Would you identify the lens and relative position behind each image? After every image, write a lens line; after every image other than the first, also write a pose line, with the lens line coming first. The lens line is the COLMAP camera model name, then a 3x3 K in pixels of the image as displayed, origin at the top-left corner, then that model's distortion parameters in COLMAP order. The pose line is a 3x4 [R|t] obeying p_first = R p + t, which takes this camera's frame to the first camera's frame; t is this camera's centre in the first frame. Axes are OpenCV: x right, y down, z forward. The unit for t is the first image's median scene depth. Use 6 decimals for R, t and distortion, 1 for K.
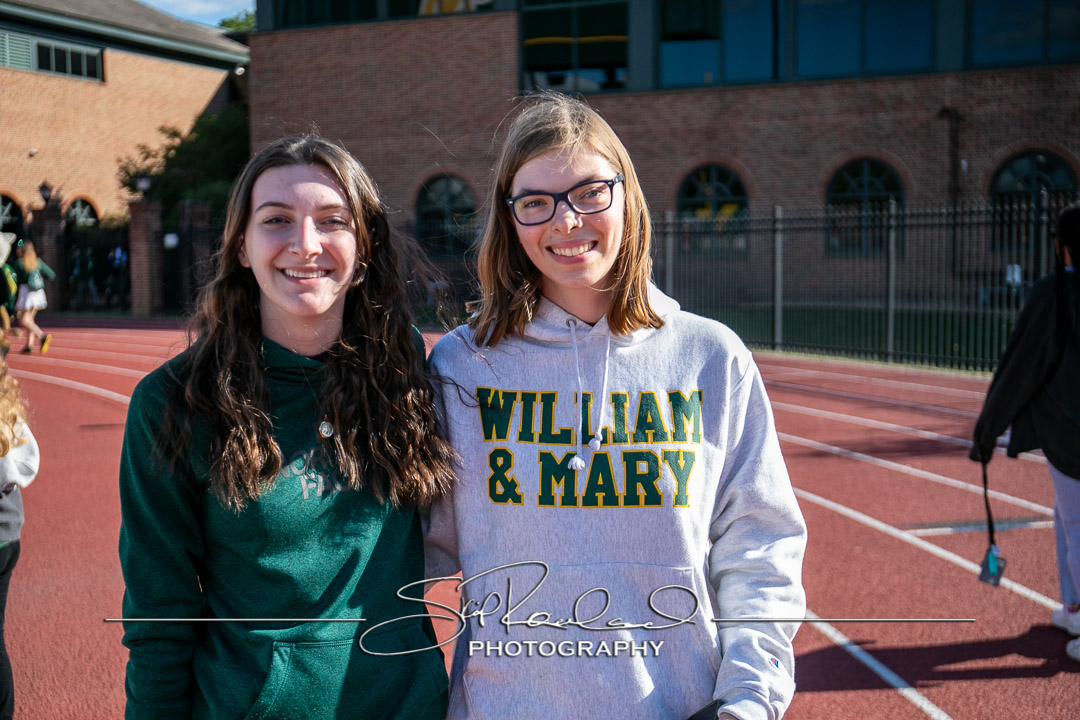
lens RADIAL K [[1389.5, 0, 540.0], [0, 1389.5, 360.0], [0, 0, 1]] dist [0.023611, 0.166694]
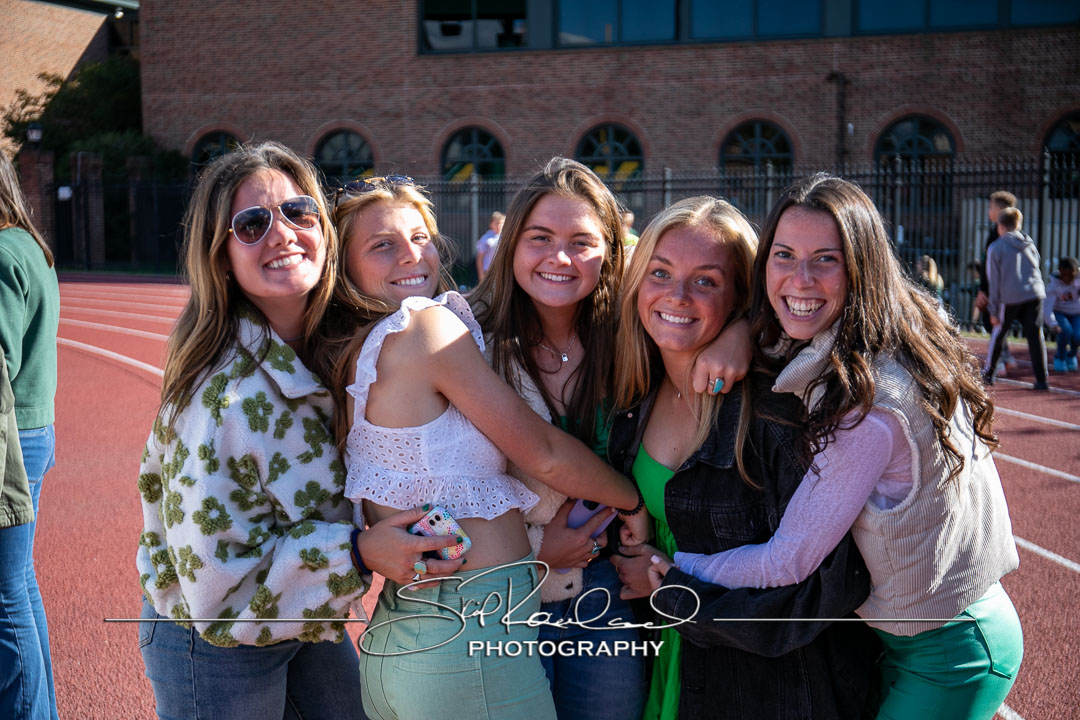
lens RADIAL K [[1507.3, 0, 540.0], [0, 1507.3, 360.0], [0, 0, 1]] dist [0.074592, -0.033152]
pose [[0.997223, 0.001171, 0.074465, -0.008564], [-0.002801, 0.999759, 0.021786, 0.007802], [-0.074421, -0.021934, 0.996986, -0.098426]]
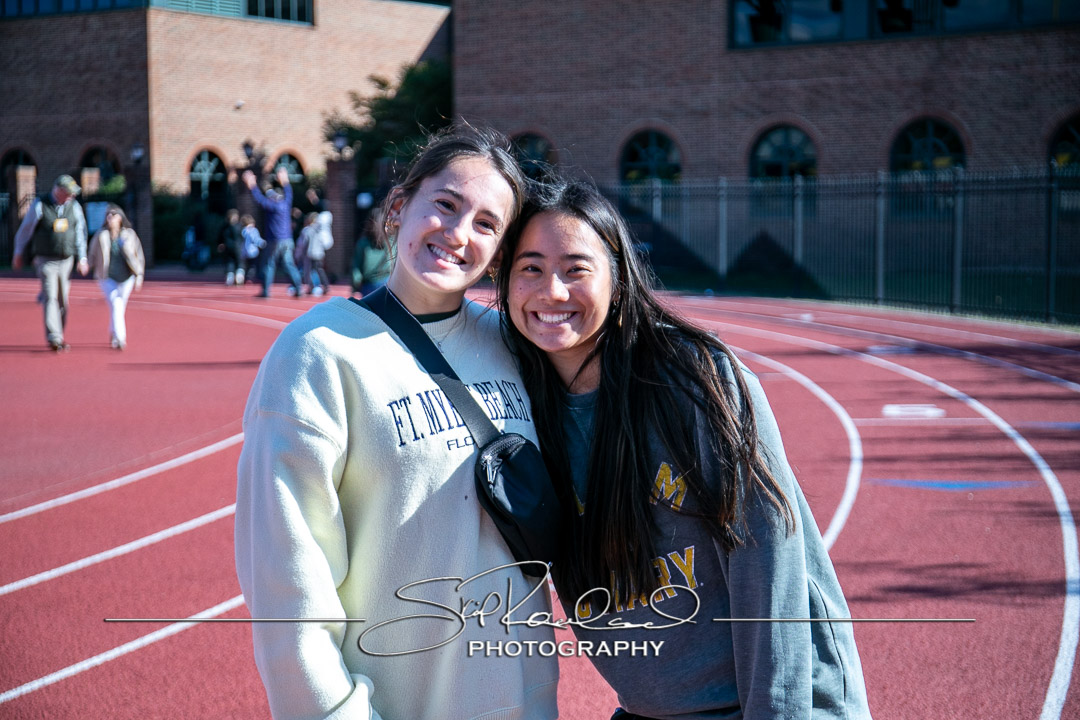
lens RADIAL K [[1980.1, 0, 540.0], [0, 1980.1, 360.0], [0, 0, 1]] dist [0.159474, 0.031767]
pose [[0.979548, 0.020149, -0.200200, 0.139499], [-0.020734, 0.999785, -0.000828, 0.026531], [0.200140, 0.004962, 0.979755, -0.352272]]
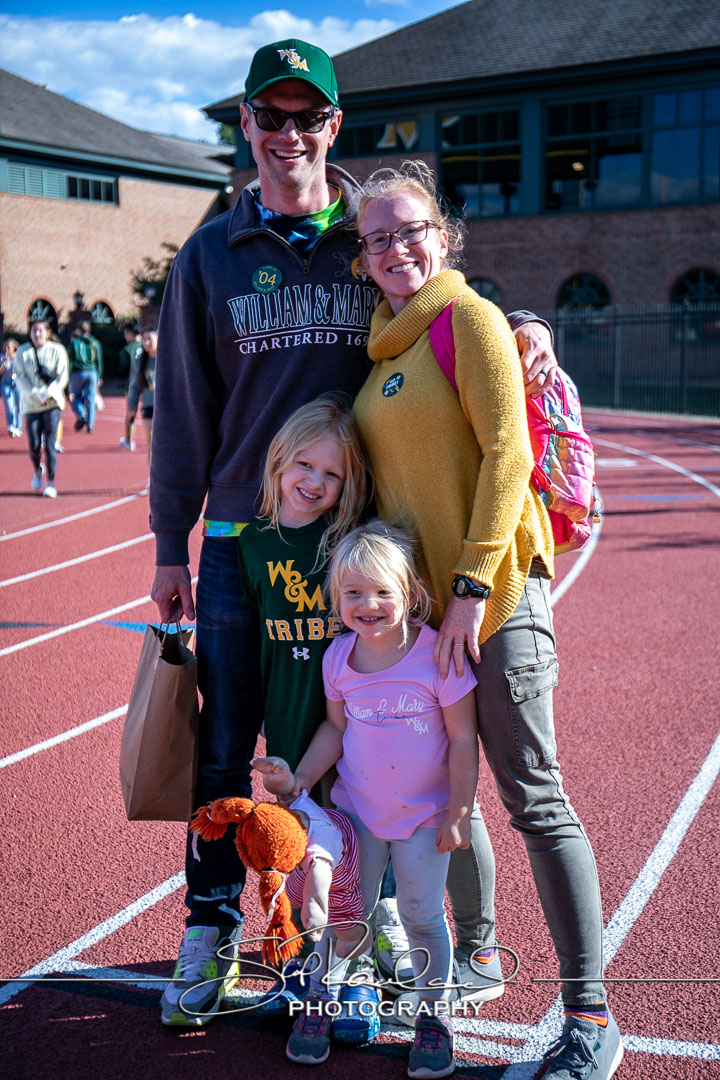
lens RADIAL K [[1525.5, 0, 360.0], [0, 1525.5, 540.0], [0, 0, 1]] dist [0.056142, 0.097588]
pose [[0.990486, 0.016126, -0.136668, 0.115637], [-0.009934, 0.998898, 0.045864, 0.040494], [0.137257, -0.044070, 0.989555, -0.420899]]
